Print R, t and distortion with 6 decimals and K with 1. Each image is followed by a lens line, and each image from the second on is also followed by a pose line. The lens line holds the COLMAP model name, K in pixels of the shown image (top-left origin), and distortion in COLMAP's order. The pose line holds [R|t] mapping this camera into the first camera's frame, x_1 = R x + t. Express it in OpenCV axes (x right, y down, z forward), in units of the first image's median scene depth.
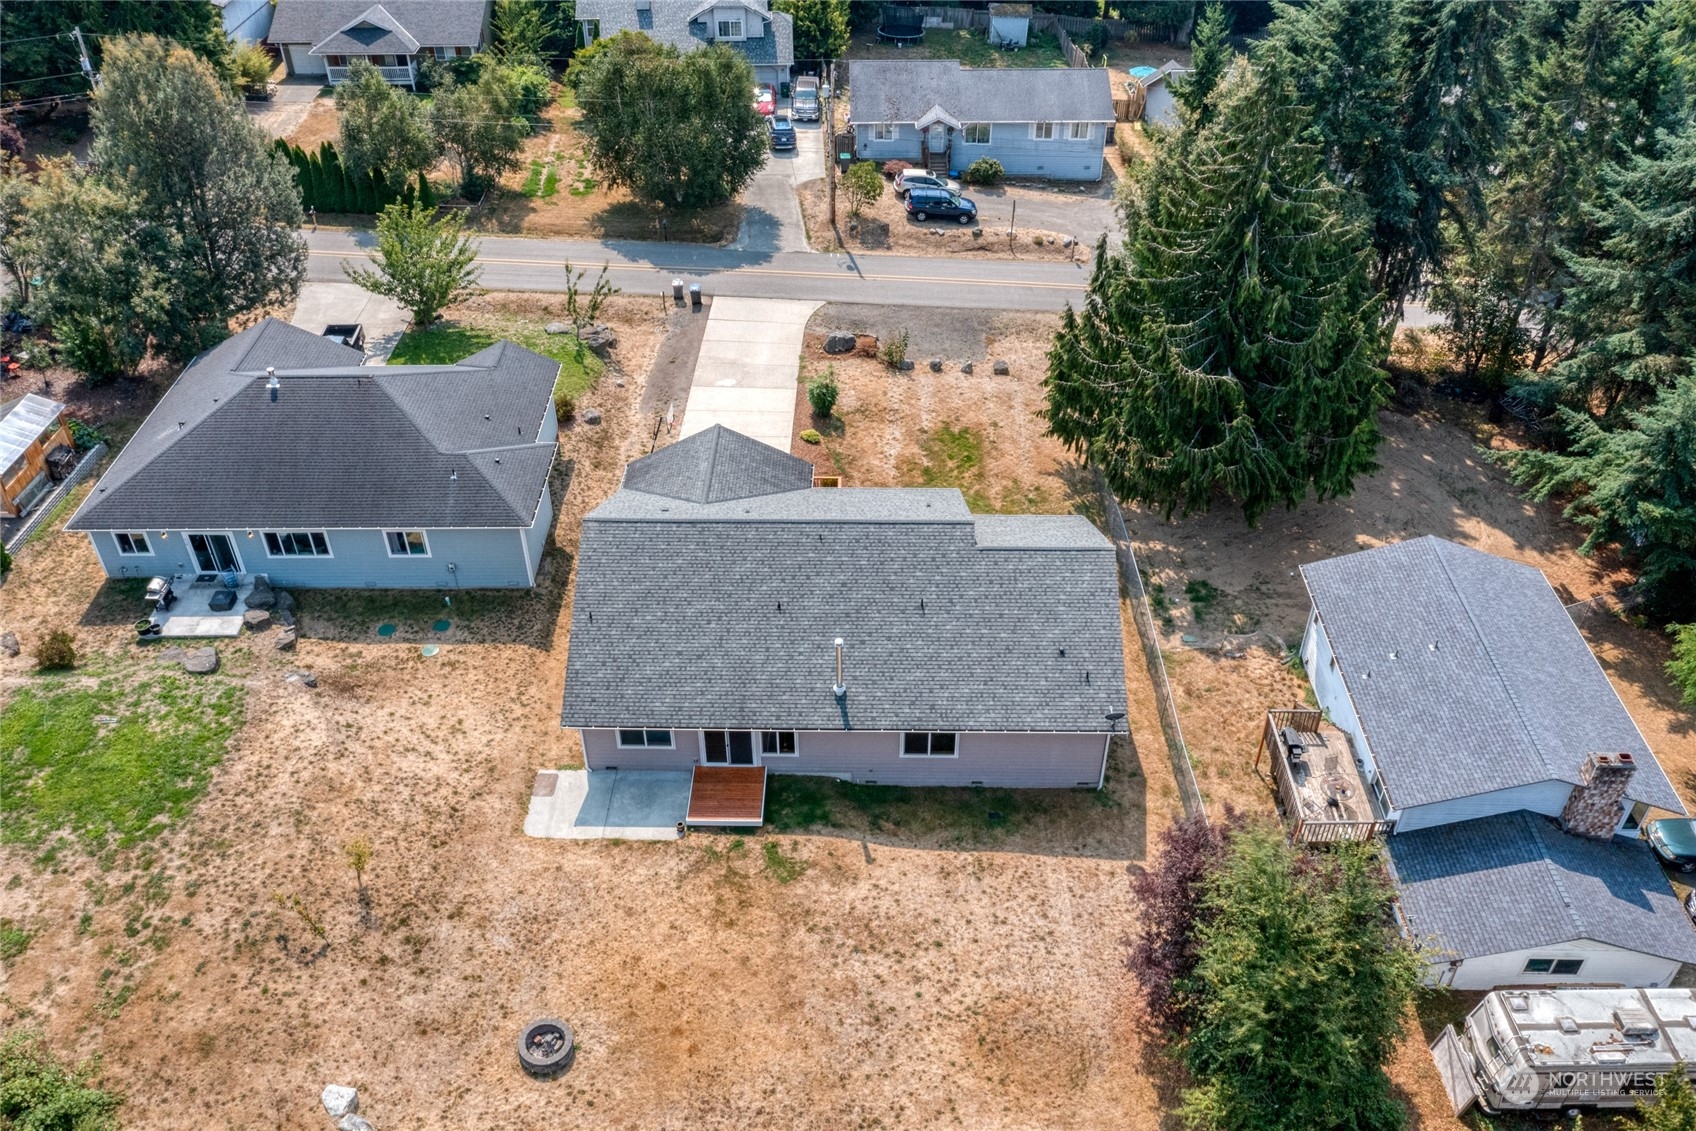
lens RADIAL K [[1346.5, 0, 848.0], [0, 1346.5, 565.5], [0, 0, 1]] dist [-0.030109, 0.012397]
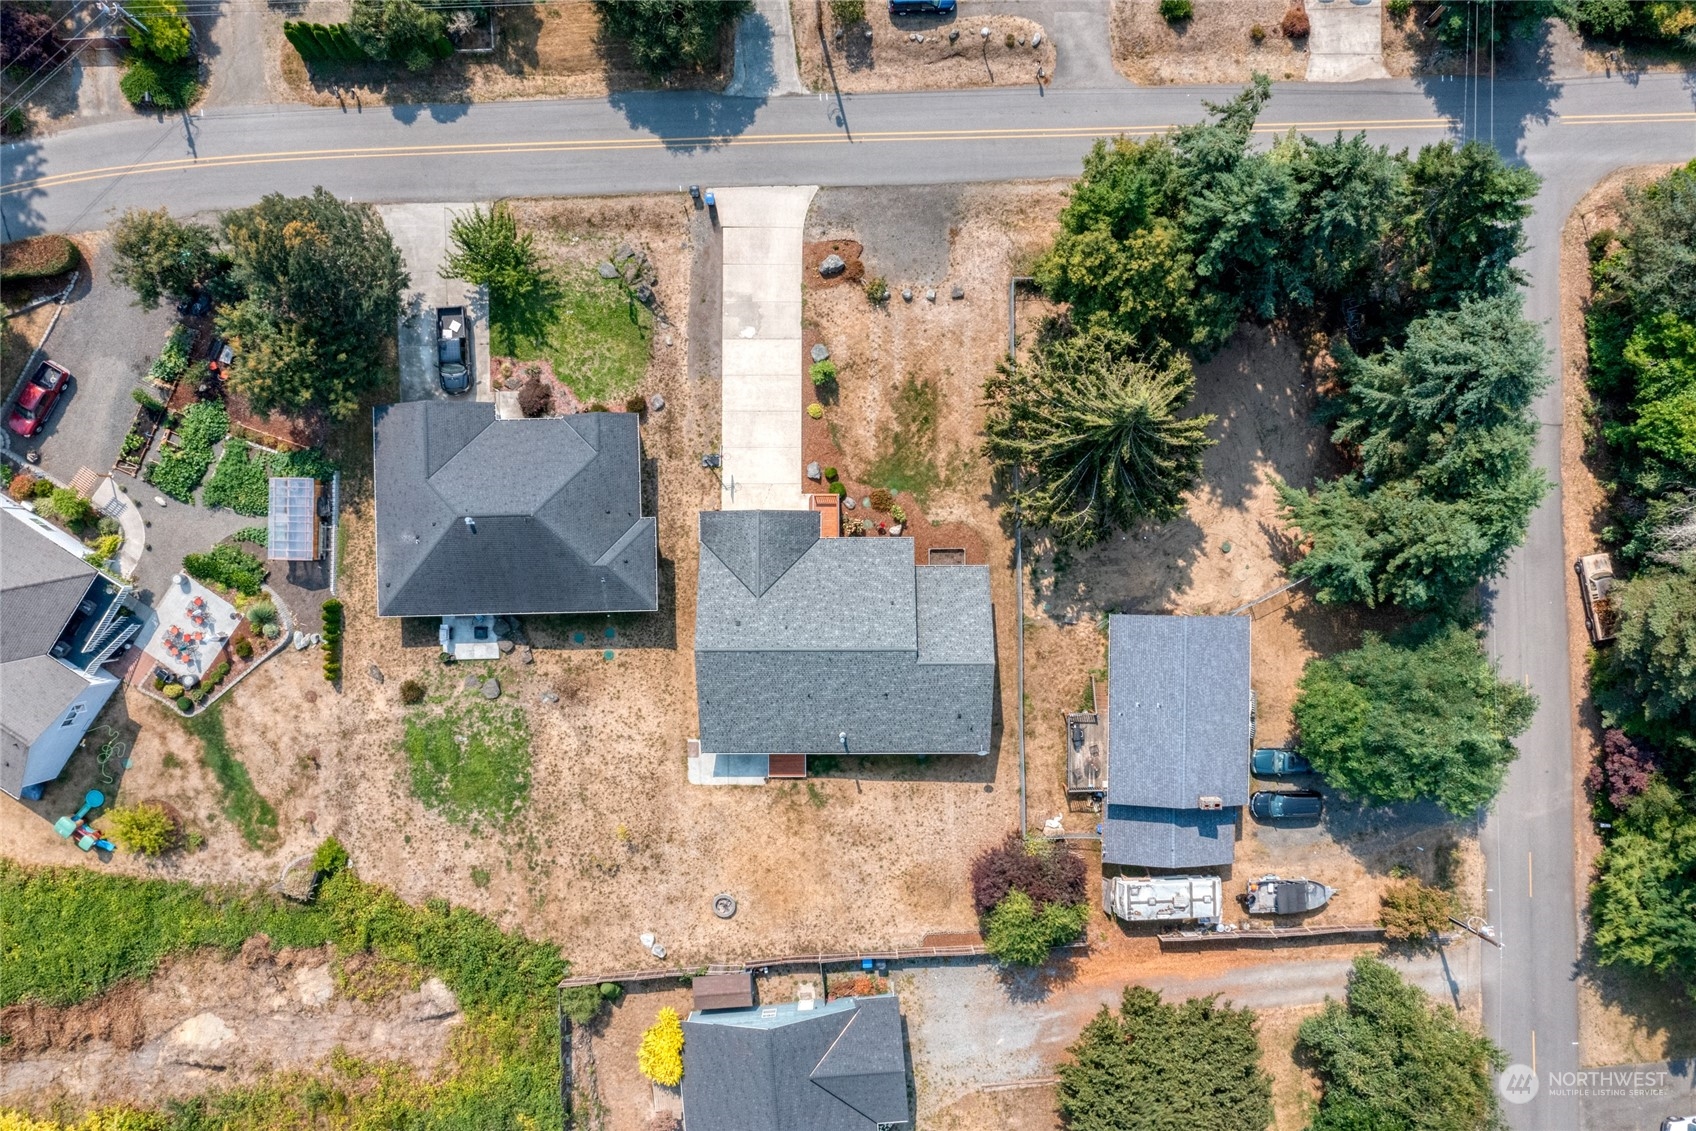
lens RADIAL K [[1346.5, 0, 848.0], [0, 1346.5, 565.5], [0, 0, 1]] dist [-0.030109, 0.012397]
pose [[0.999807, -0.019001, -0.004995, 0.015388], [0.015578, 0.611821, 0.790843, -1.571554], [-0.011970, -0.790768, 0.611999, 0.009336]]
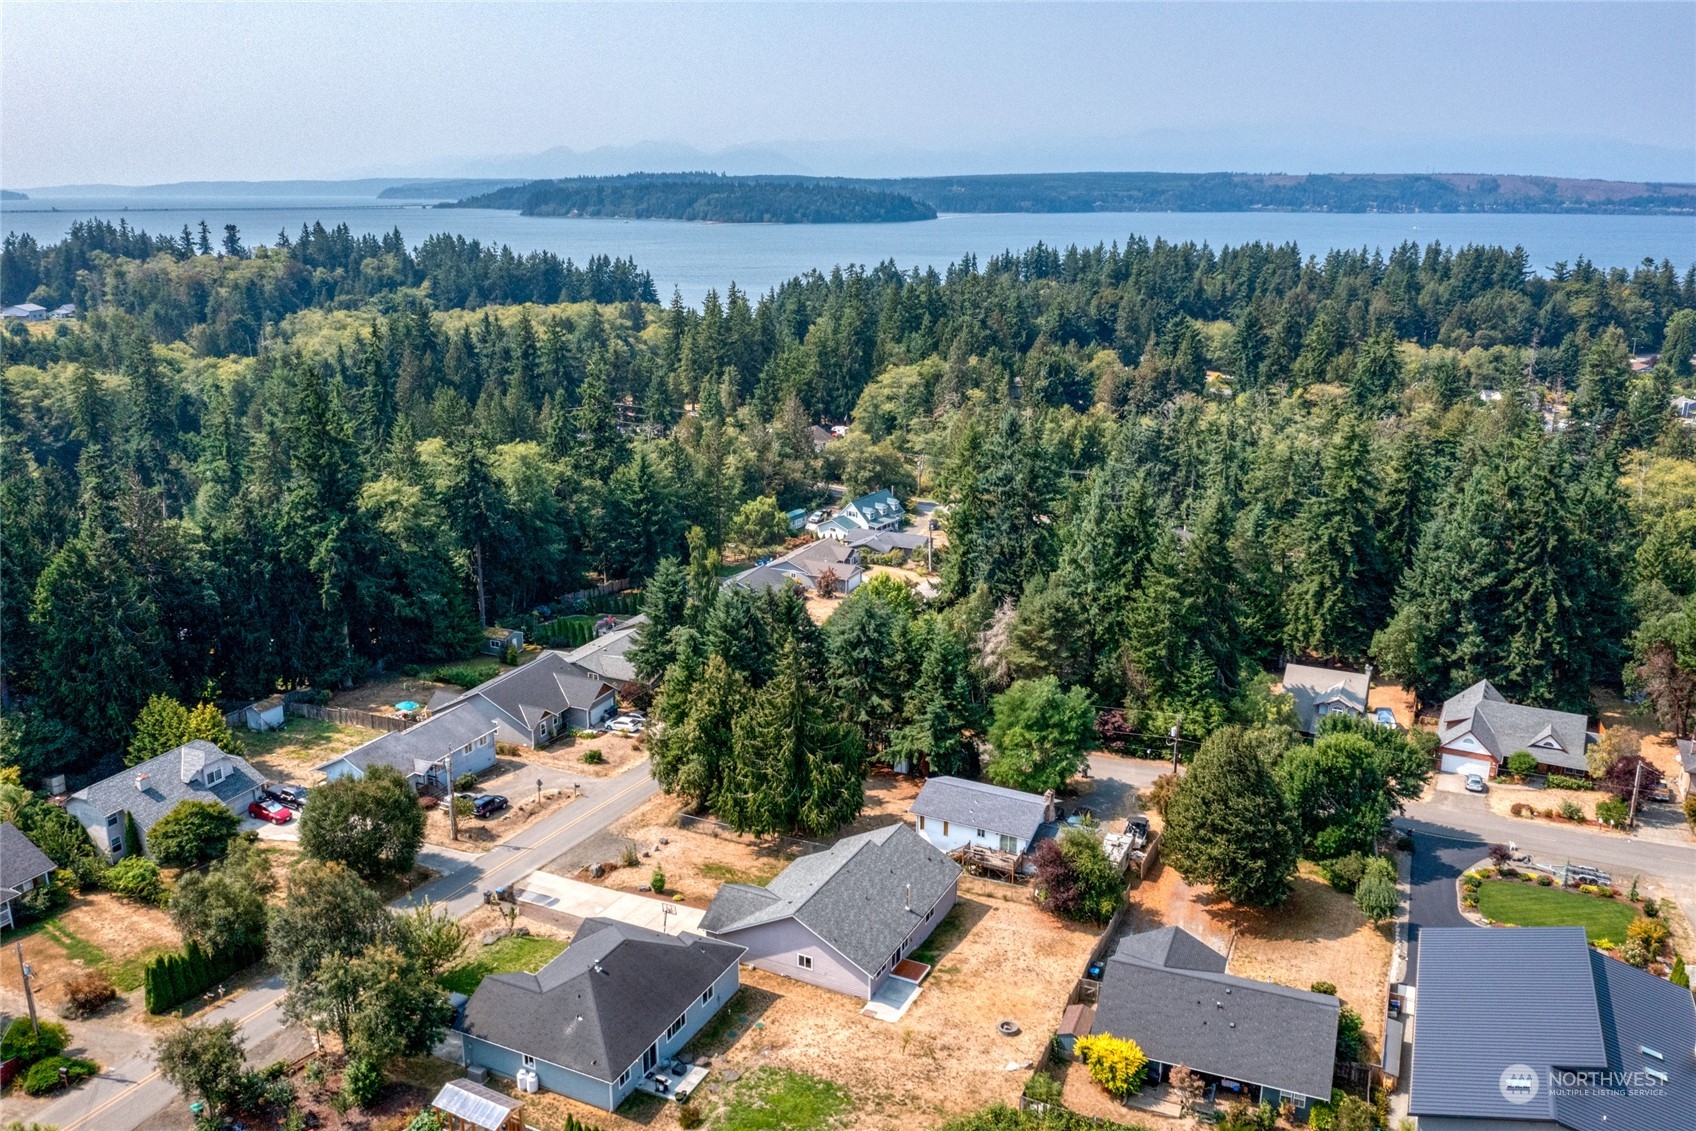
lens RADIAL K [[1346.5, 0, 848.0], [0, 1346.5, 565.5], [0, 0, 1]] dist [-0.030109, 0.012397]
pose [[0.435118, -0.244767, 0.866465, -2.005751], [0.552387, 0.832518, -0.042218, -0.382485], [-0.711015, 0.496993, 0.497450, -0.447901]]
